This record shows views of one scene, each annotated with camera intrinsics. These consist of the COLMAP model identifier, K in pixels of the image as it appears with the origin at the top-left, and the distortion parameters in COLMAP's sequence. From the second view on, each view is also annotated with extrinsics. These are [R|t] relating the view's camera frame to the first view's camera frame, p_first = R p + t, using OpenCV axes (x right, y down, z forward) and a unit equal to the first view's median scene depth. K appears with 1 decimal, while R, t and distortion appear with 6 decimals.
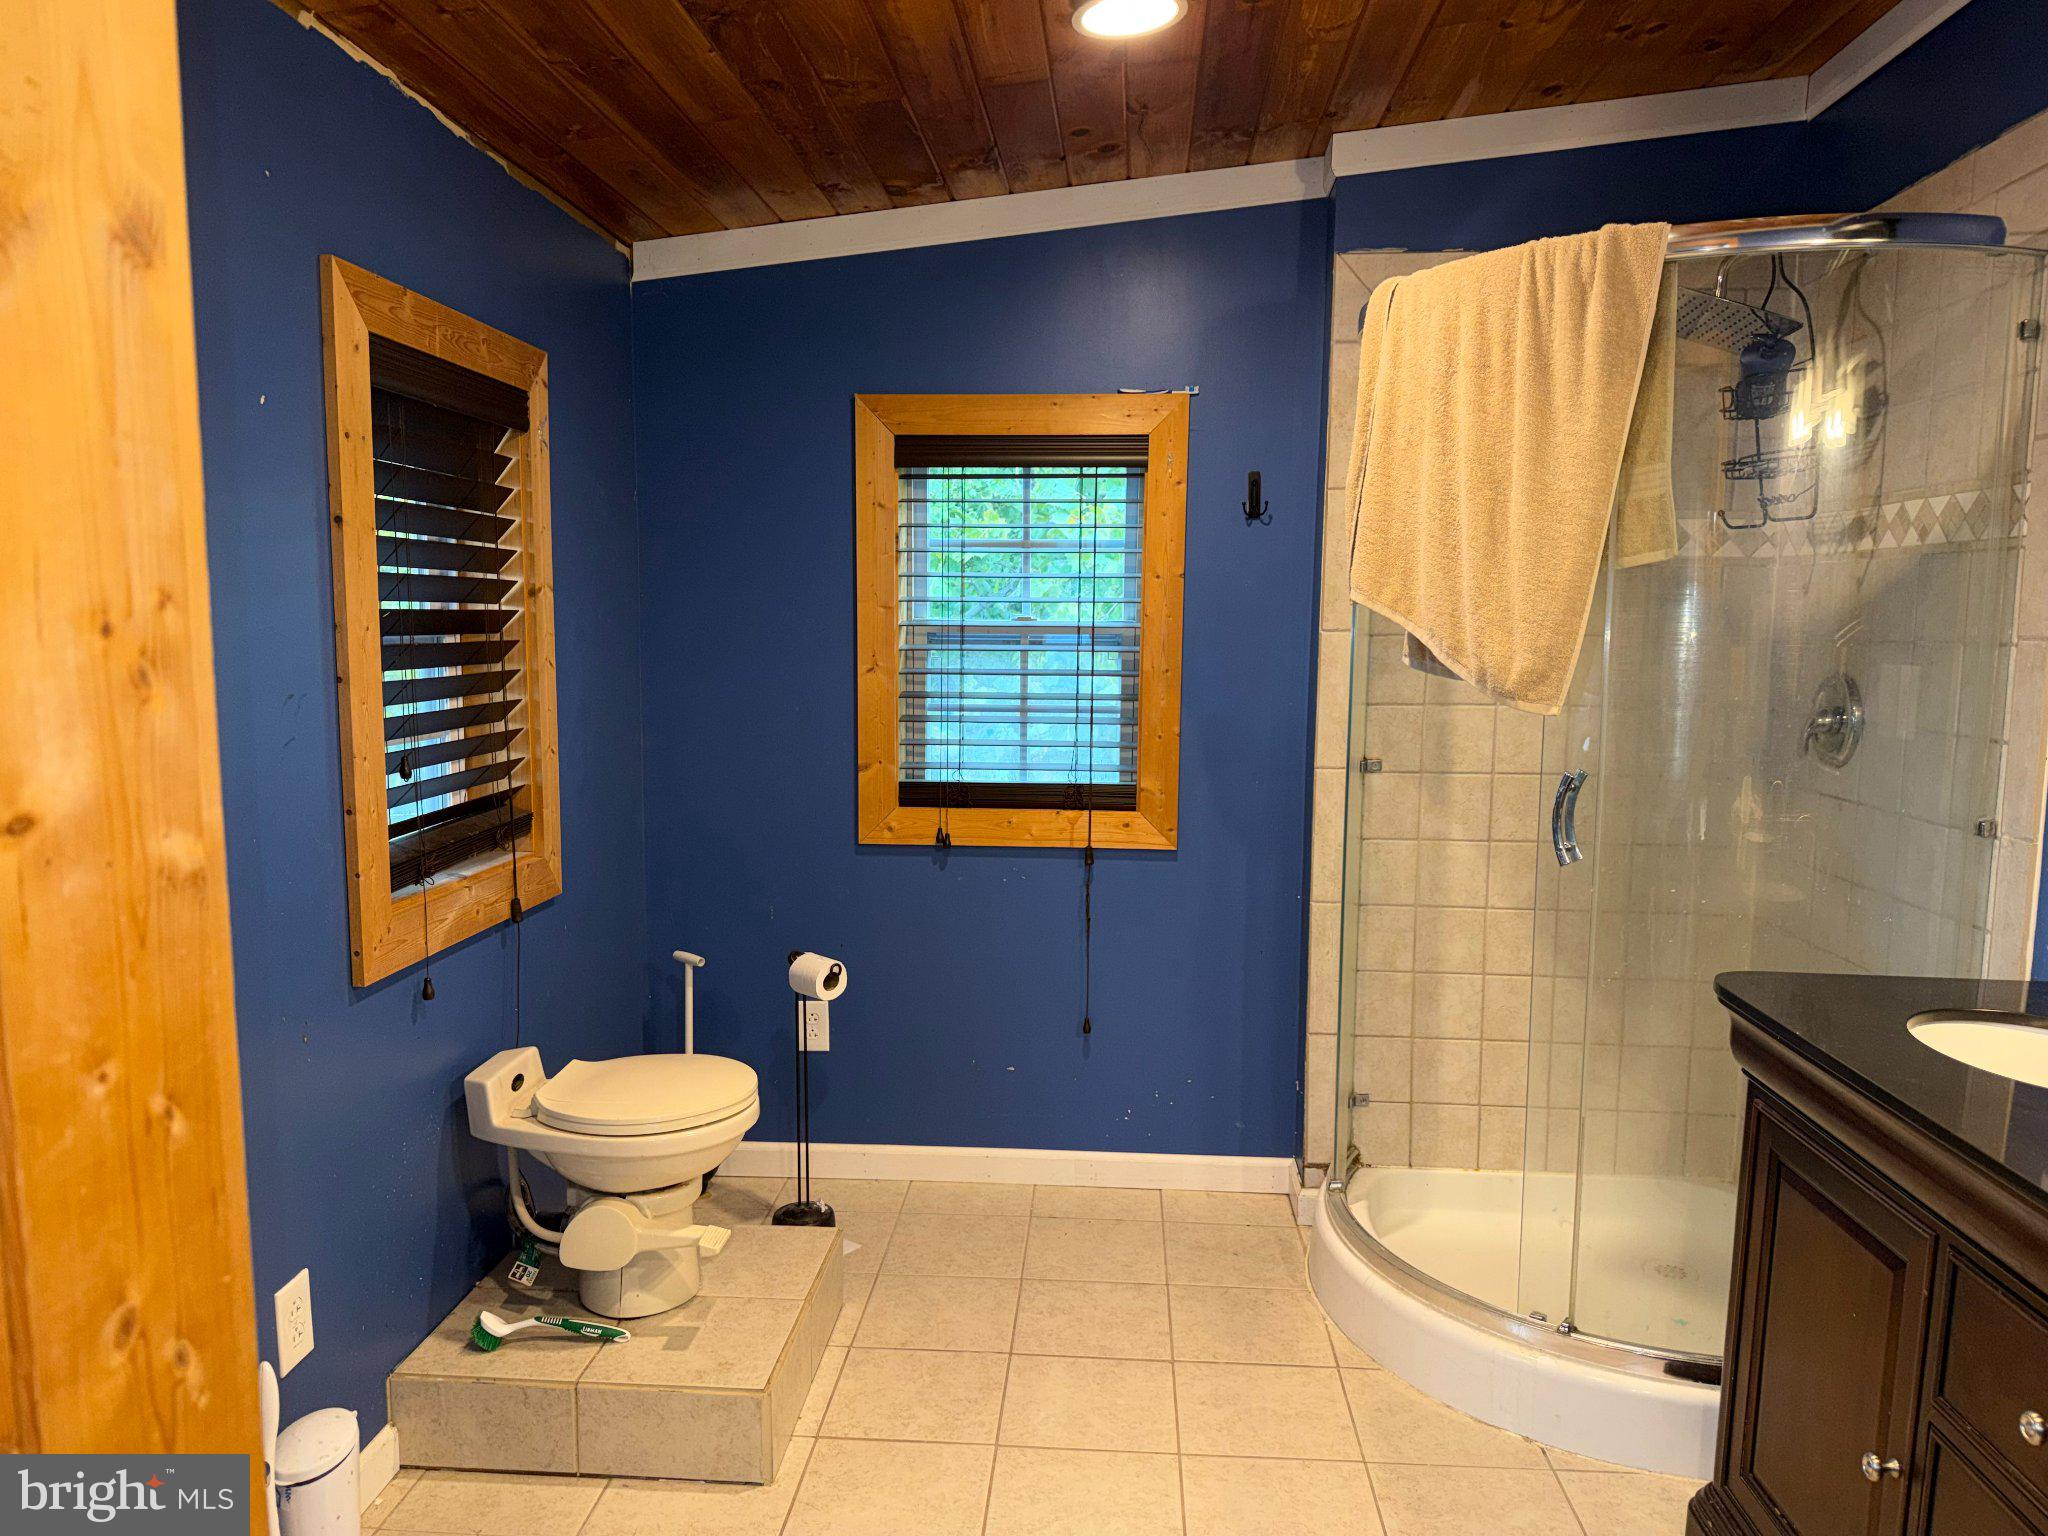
lens RADIAL K [[1441.9, 0, 1016.4], [0, 1441.9, 783.1], [0, 0, 1]] dist [0.033762, -0.052476]
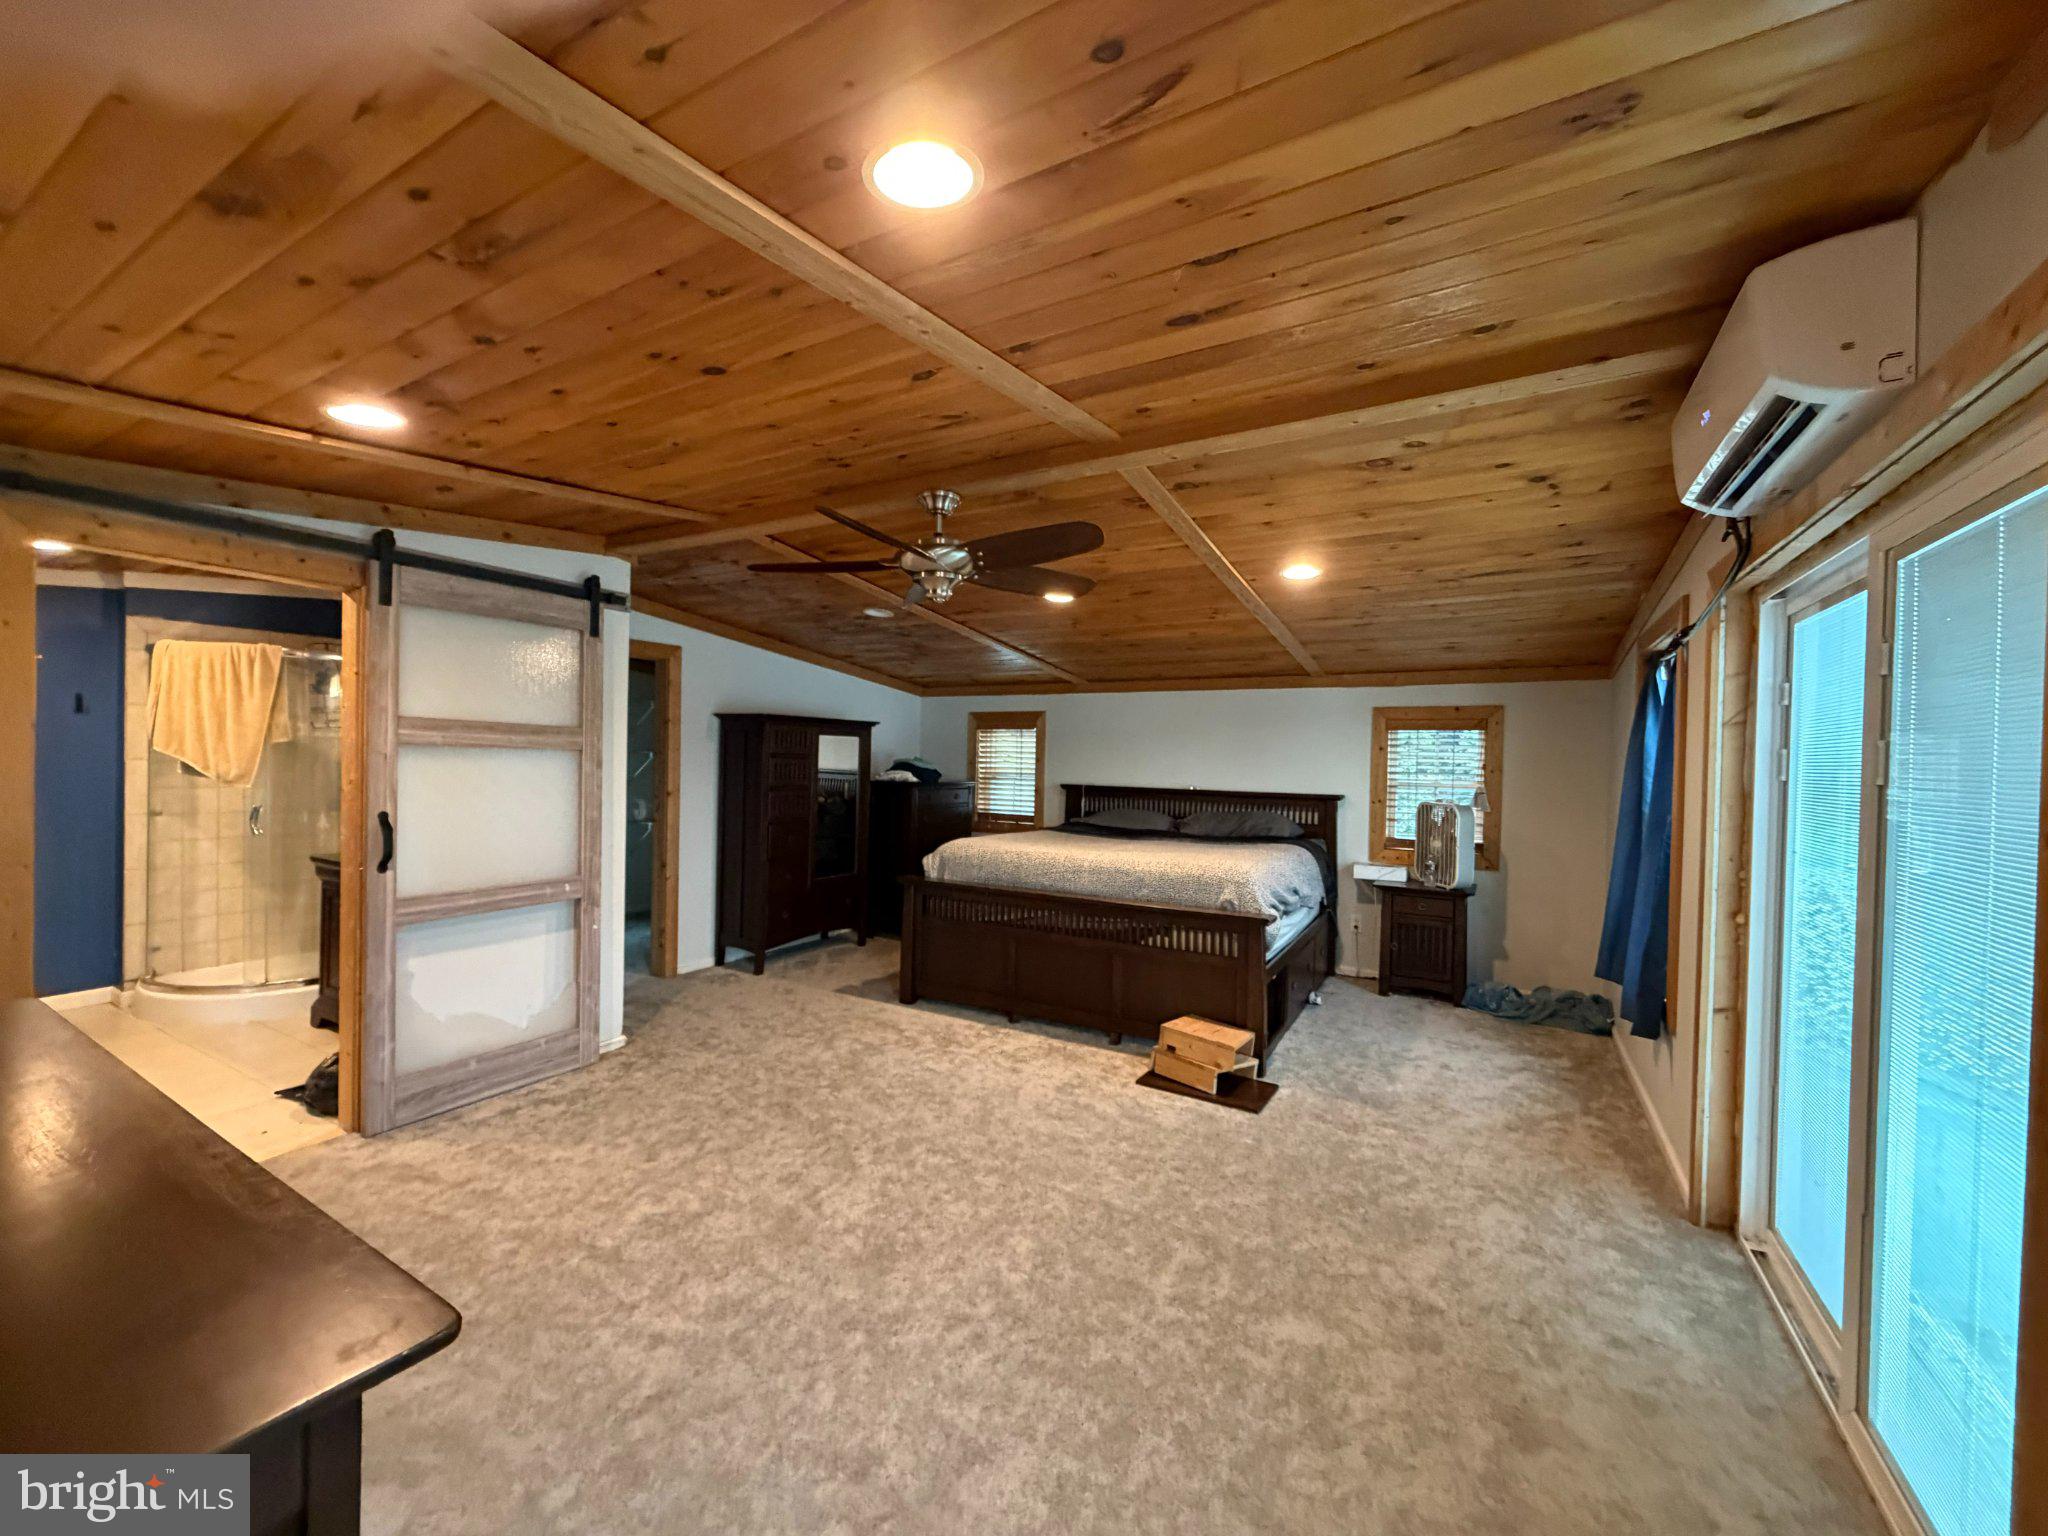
lens RADIAL K [[826.9, 0, 1018.9], [0, 826.9, 772.6], [0, 0, 1]] dist [0.002497, -0.000748]
pose [[0.438090, -0.014394, 0.898816, -0.424181], [0.087950, 0.995761, -0.026921, 0.095786], [-0.894618, 0.090845, 0.437499, -1.066998]]
